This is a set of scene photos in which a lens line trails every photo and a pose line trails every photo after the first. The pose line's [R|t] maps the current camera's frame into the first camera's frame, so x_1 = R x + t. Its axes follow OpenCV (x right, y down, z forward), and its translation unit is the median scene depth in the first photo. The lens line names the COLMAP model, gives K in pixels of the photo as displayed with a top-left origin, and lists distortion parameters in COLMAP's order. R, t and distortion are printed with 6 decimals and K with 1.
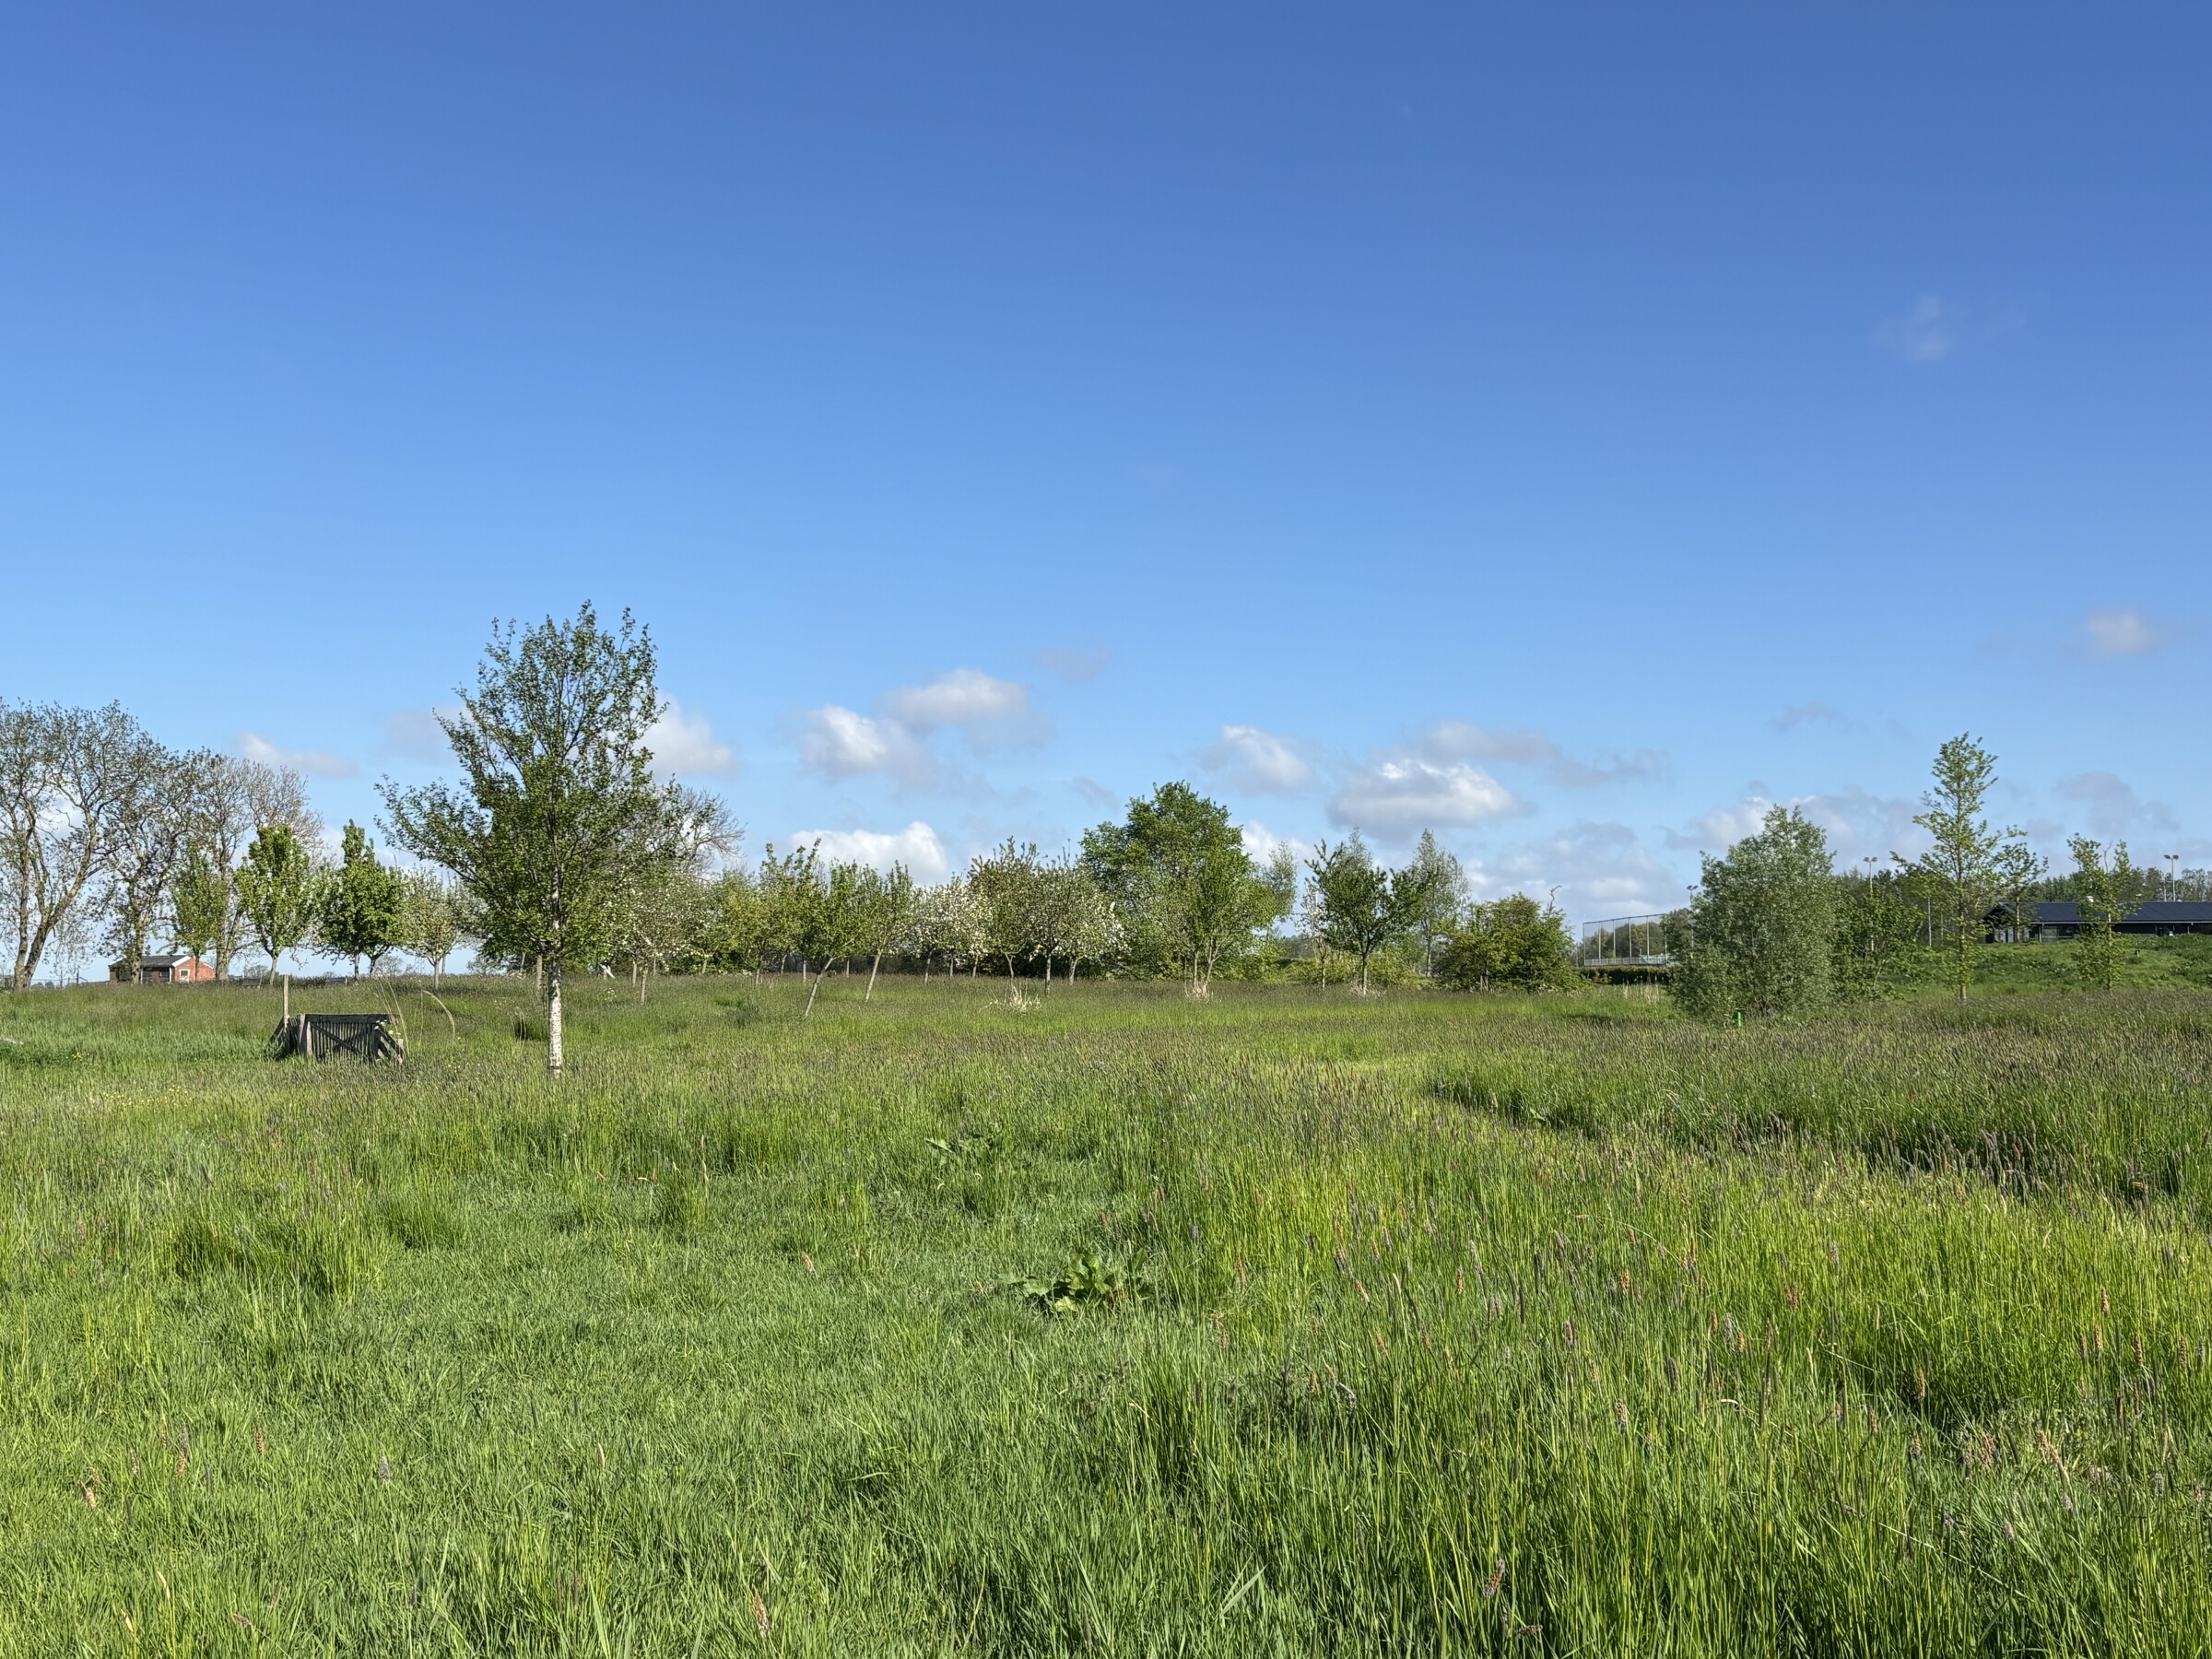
lens RADIAL K [[2279.8, 0, 1108.7], [0, 2279.8, 831.5], [0, 0, 1]] dist [0.059263, 0.000000]
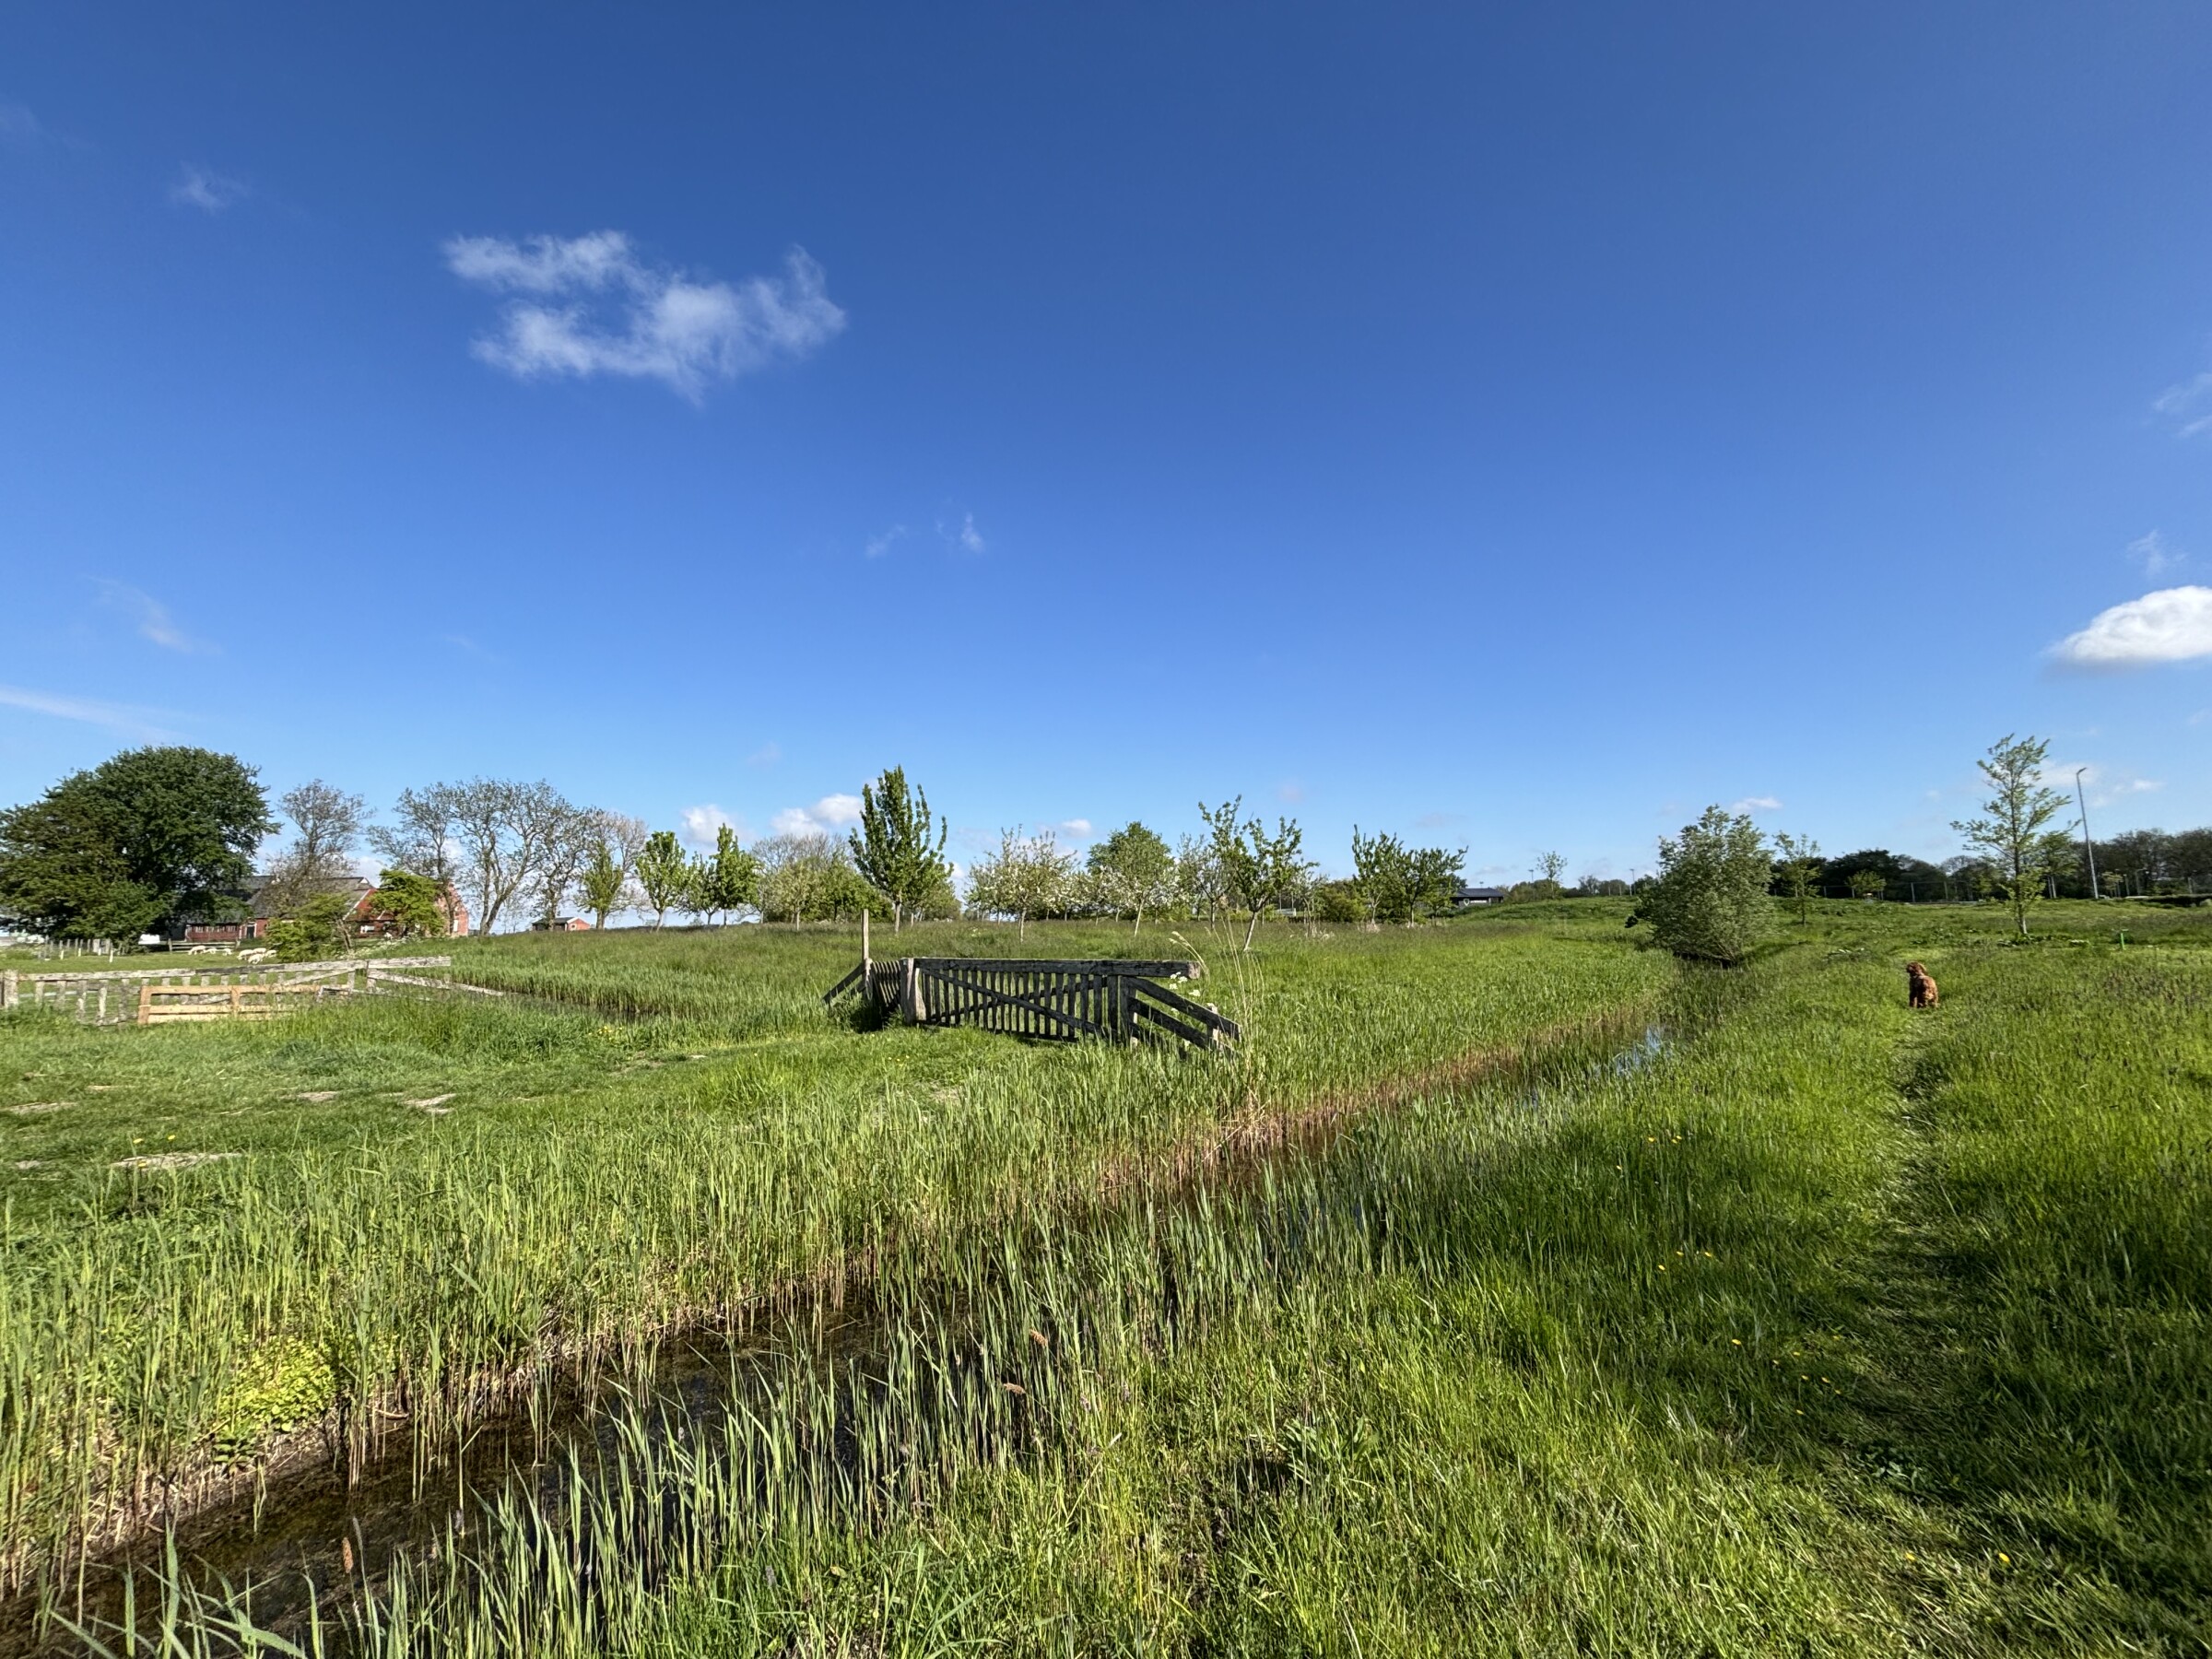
lens RADIAL K [[888.3, 0, 1105.4], [0, 888.3, 831.8], [0, 0, 1]] dist [0.014934, 0.000485]
pose [[0.985978, 0.007182, 0.166722, -0.105662], [-0.000233, 0.999132, -0.041662, 0.015673], [-0.166877, 0.041039, 0.985123, 0.219415]]
